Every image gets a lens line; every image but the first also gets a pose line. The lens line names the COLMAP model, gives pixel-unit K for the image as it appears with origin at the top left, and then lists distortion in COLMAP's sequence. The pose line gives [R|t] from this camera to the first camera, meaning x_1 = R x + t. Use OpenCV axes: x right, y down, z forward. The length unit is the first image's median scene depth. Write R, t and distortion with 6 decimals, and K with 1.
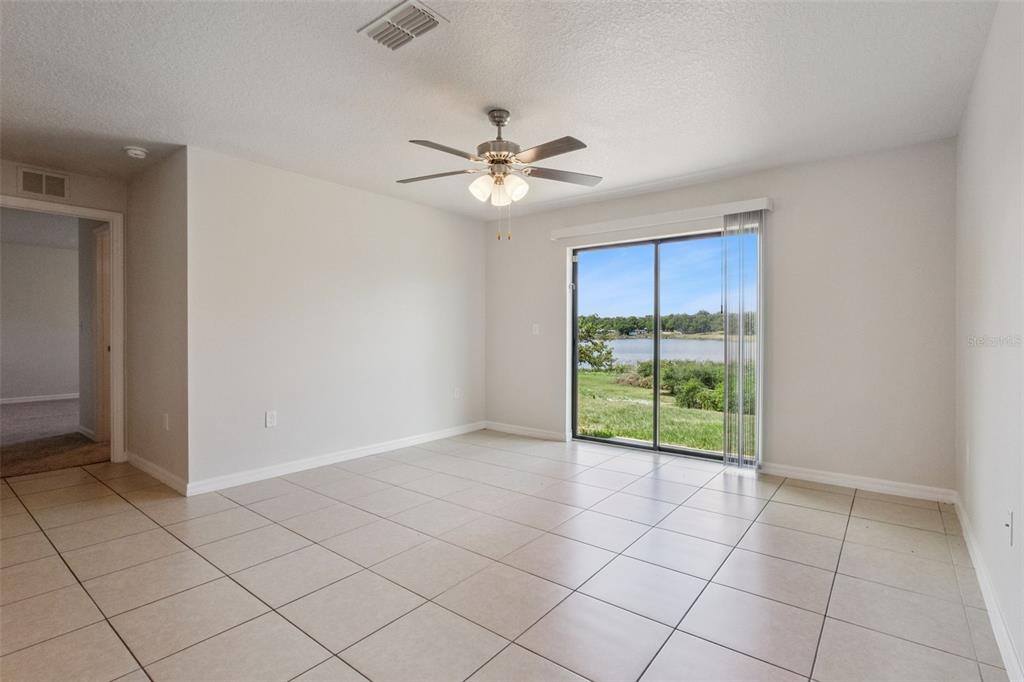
lens RADIAL K [[486.8, 0, 512.0], [0, 486.8, 341.0], [0, 0, 1]] dist [-0.000523, -0.000083]
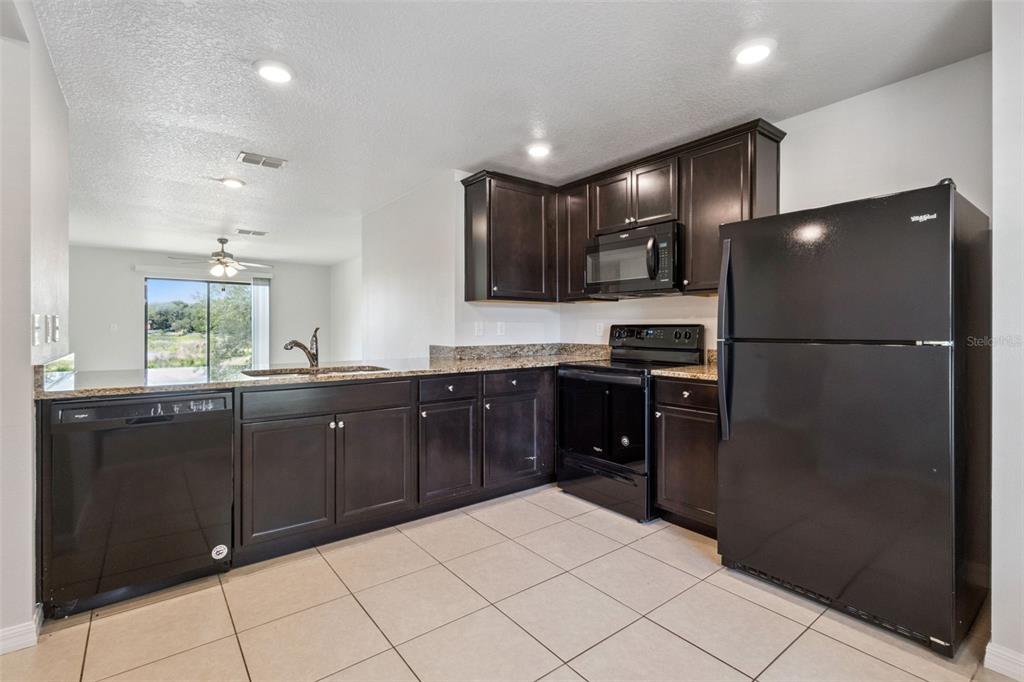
lens RADIAL K [[462.6, 0, 508.7], [0, 462.6, 336.0], [0, 0, 1]] dist [0.000469, 0.000284]
pose [[0.241955, -0.016075, 0.970154, -1.173438], [0.016819, 0.999782, 0.012372, 0.006184], [-0.970142, 0.013323, 0.242172, -0.576876]]
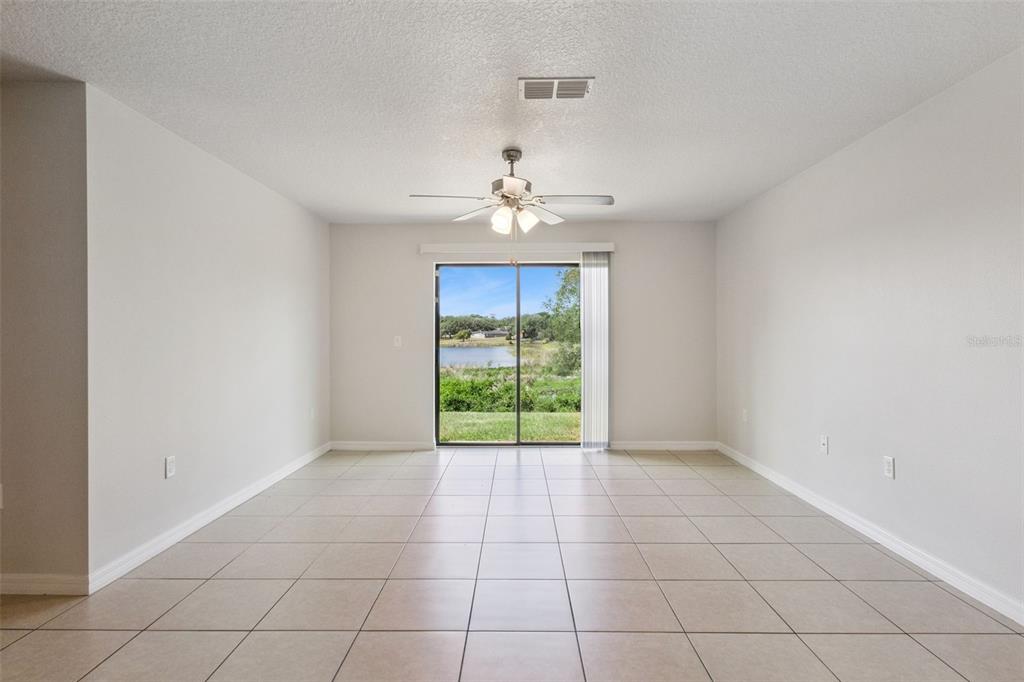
lens RADIAL K [[506.3, 0, 512.3], [0, 506.3, 337.9], [0, 0, 1]] dist [0.005031, 0.000926]
pose [[0.798028, -0.005100, 0.602599, -0.440748], [0.015944, 0.999793, -0.012654, -0.015143], [-0.602410, 0.019706, 0.797944, 0.044904]]
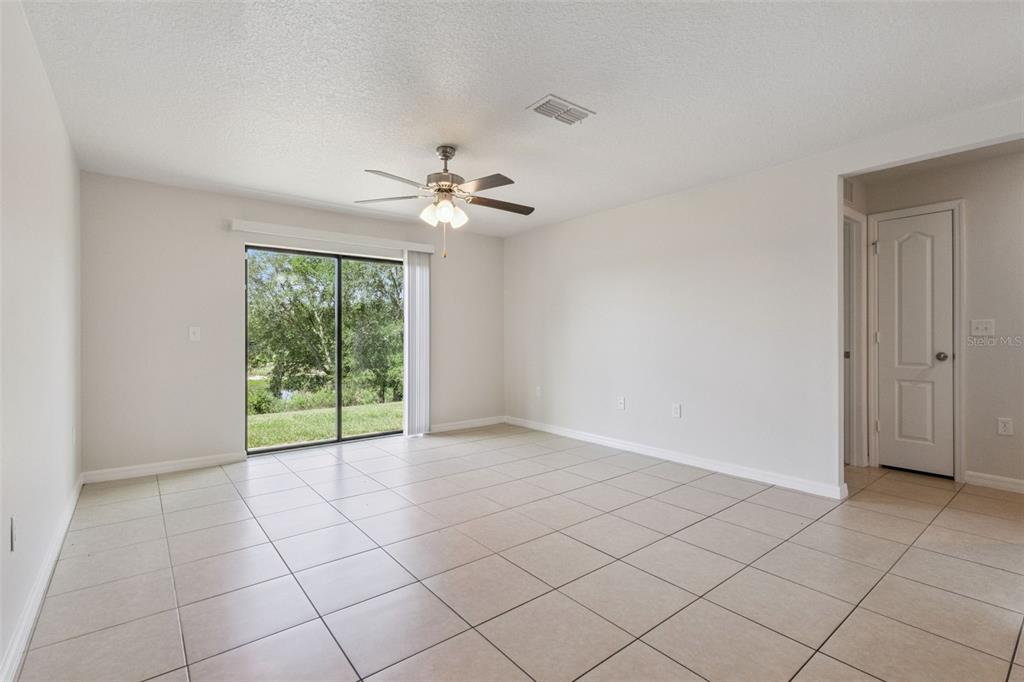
lens RADIAL K [[462.6, 0, 508.7], [0, 462.6, 336.0], [0, 0, 1]] dist [0.000469, 0.000284]
pose [[0.248032, -0.002695, 0.968748, -0.642993], [0.022135, 0.999751, -0.002886, -0.007282], [-0.968499, 0.022159, 0.248030, 0.353568]]
